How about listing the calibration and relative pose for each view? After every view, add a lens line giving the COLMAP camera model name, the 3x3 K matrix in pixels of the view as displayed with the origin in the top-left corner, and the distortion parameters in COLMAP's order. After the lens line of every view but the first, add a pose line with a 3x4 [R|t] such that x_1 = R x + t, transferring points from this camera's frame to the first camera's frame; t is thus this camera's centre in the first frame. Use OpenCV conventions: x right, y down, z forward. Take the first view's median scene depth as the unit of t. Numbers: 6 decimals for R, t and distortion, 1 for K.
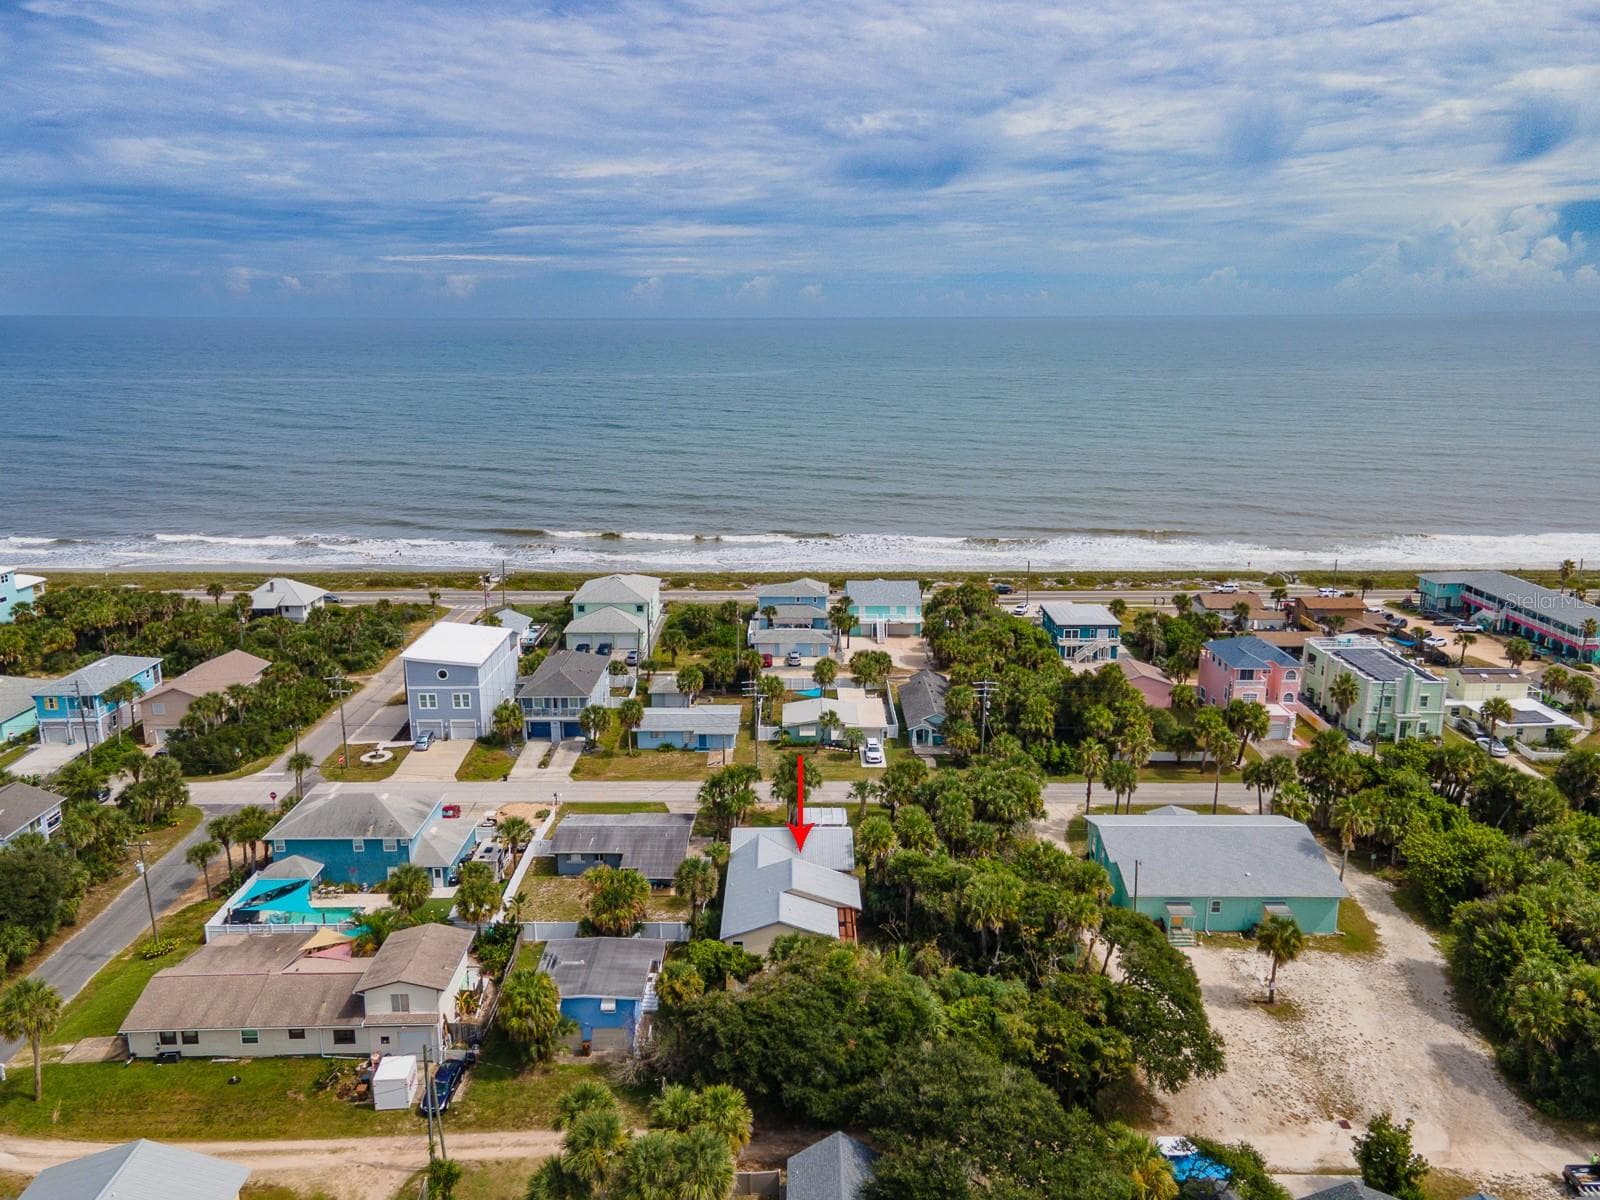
lens RADIAL K [[1187.2, 0, 800.0], [0, 1187.2, 600.0], [0, 0, 1]] dist [0.046930, -0.004461]
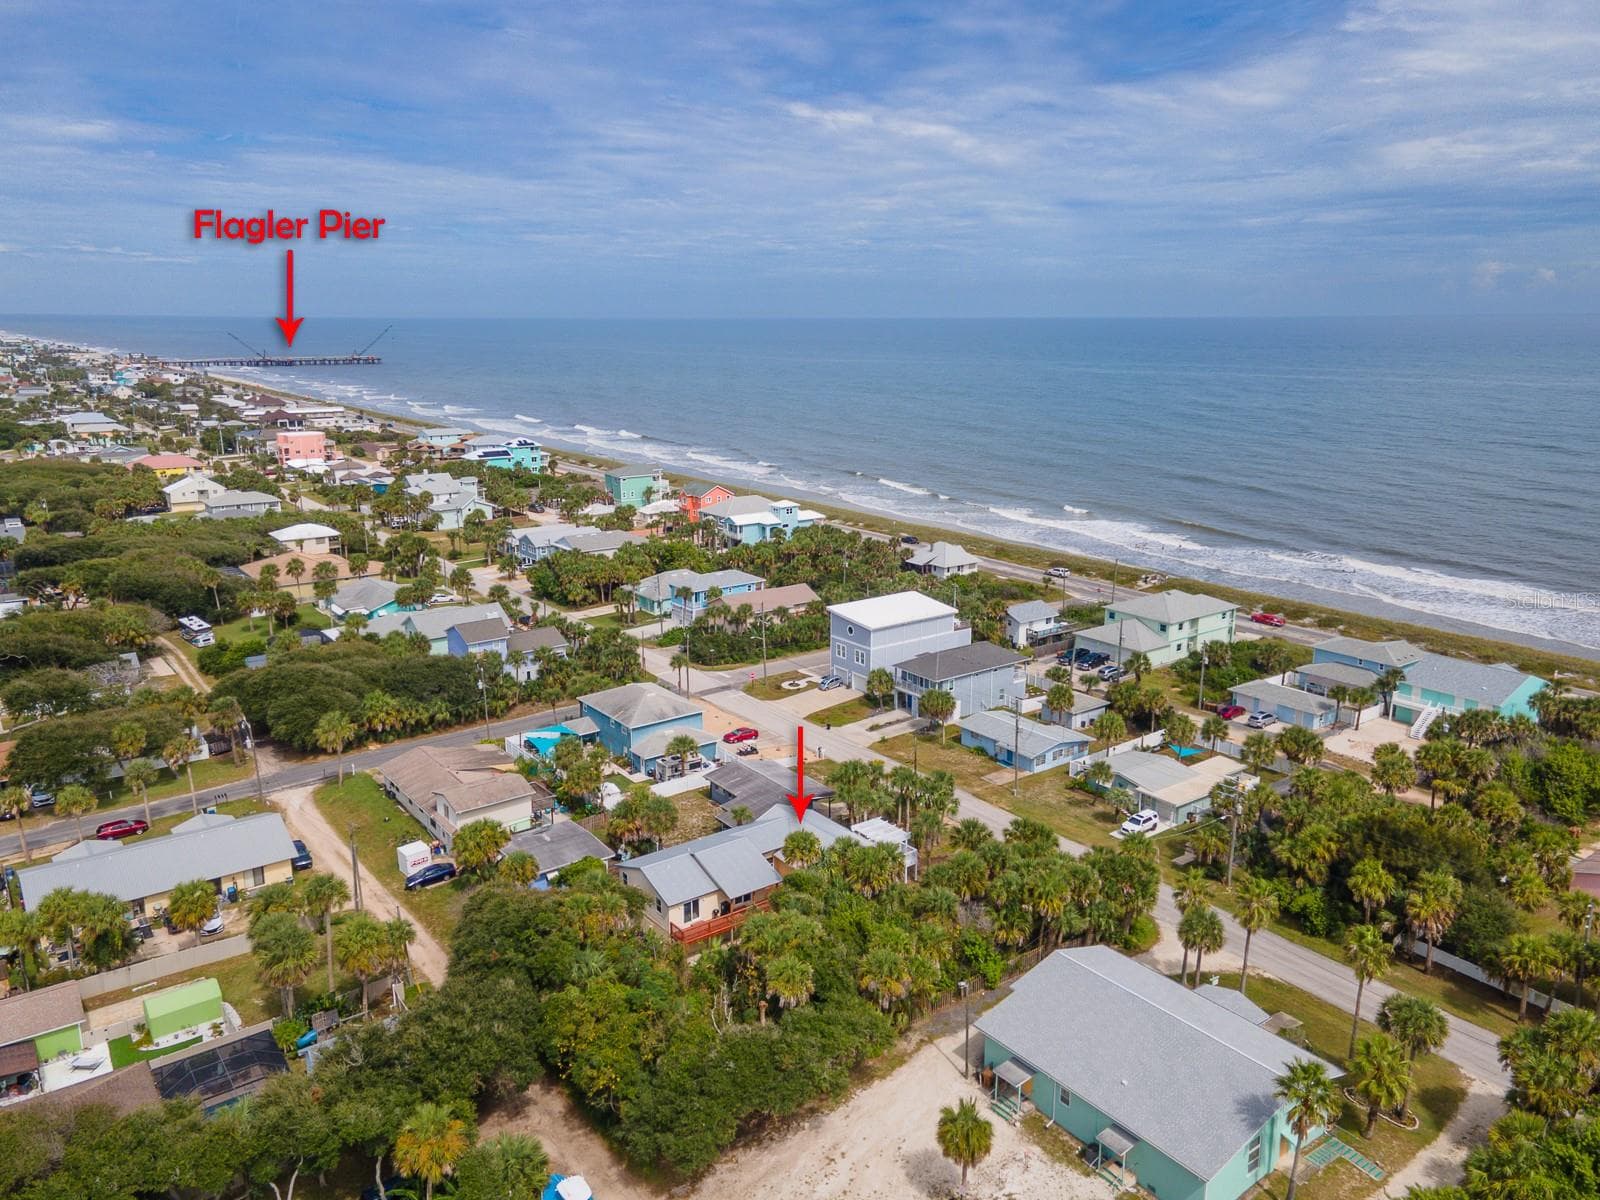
lens RADIAL K [[1187.2, 0, 800.0], [0, 1187.2, 600.0], [0, 0, 1]] dist [0.046930, -0.004461]
pose [[0.588593, 0.189438, -0.785921, 0.545171], [-0.188677, 0.977500, 0.094311, -0.062214], [0.786104, 0.092775, 0.611092, 0.266920]]
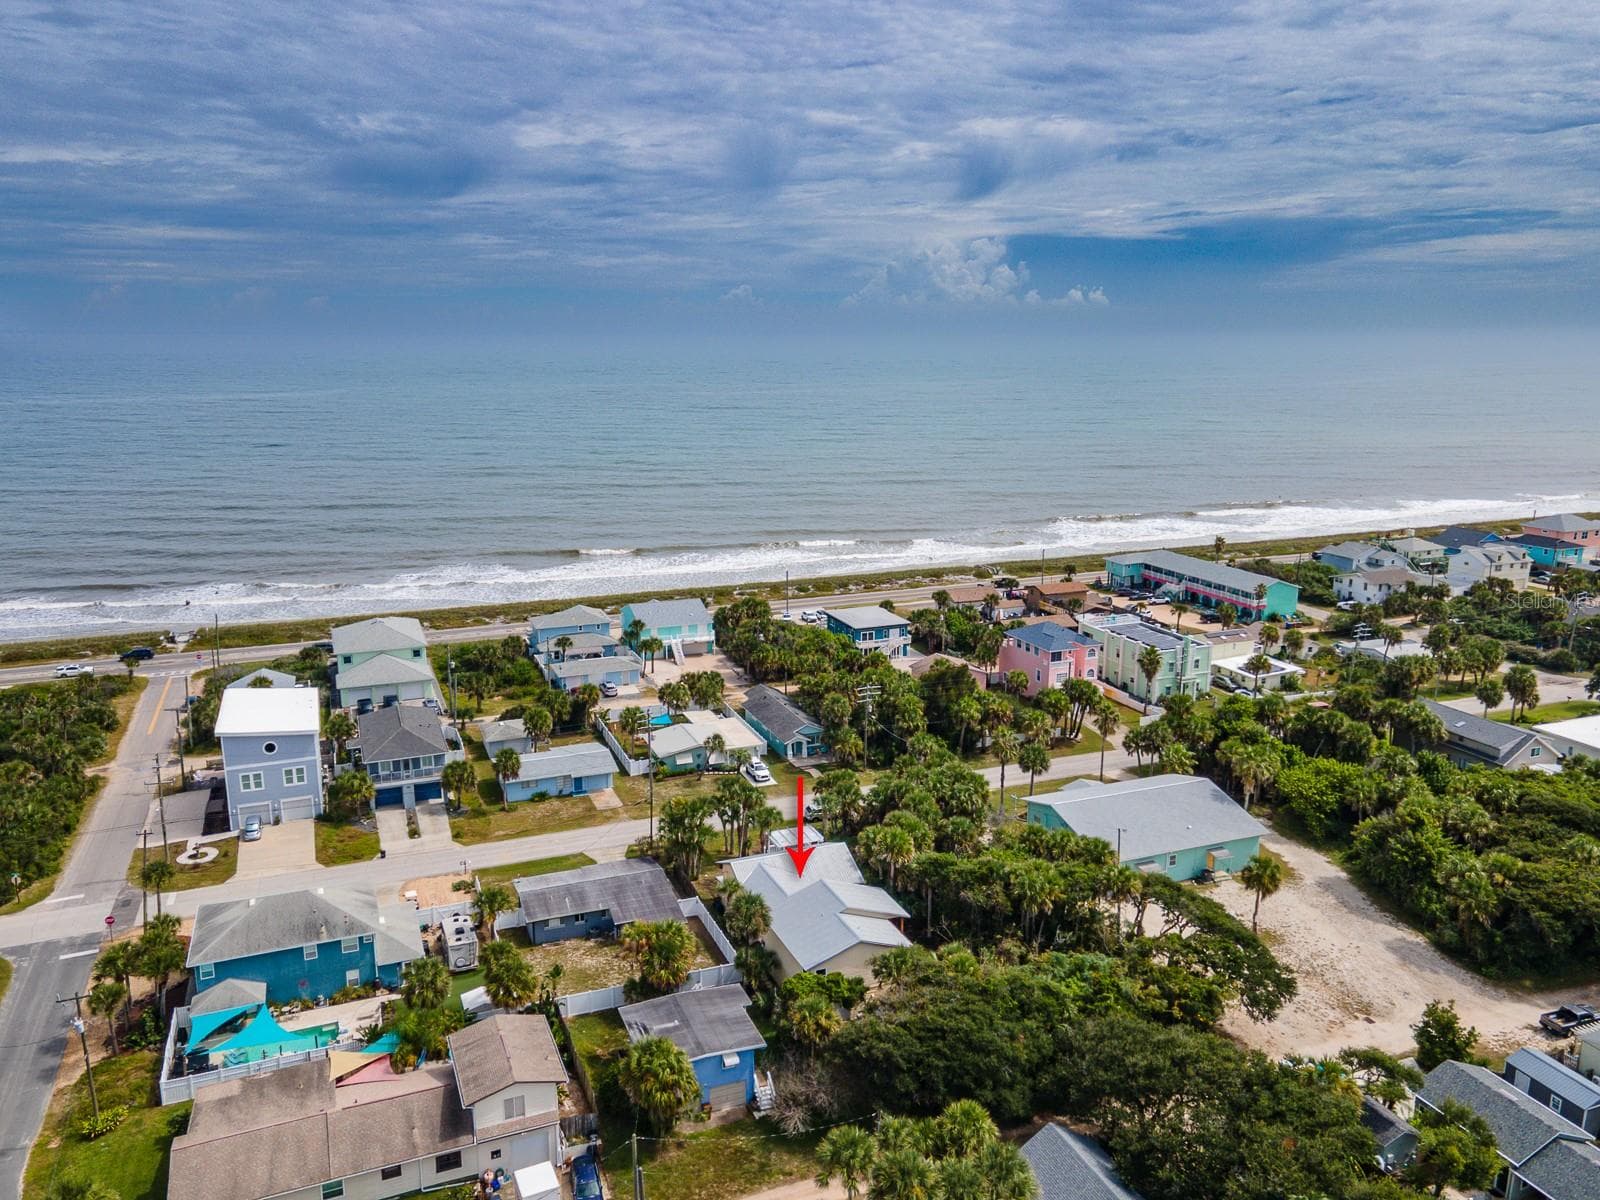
lens RADIAL K [[1215.3, 0, 800.0], [0, 1215.3, 600.0], [0, 0, 1]] dist [0.043925, 0.008421]
pose [[0.929508, -0.081640, 0.359652, -0.249488], [0.087714, 0.996146, -0.000571, -0.009067], [-0.358219, 0.032077, 0.933086, 0.042049]]
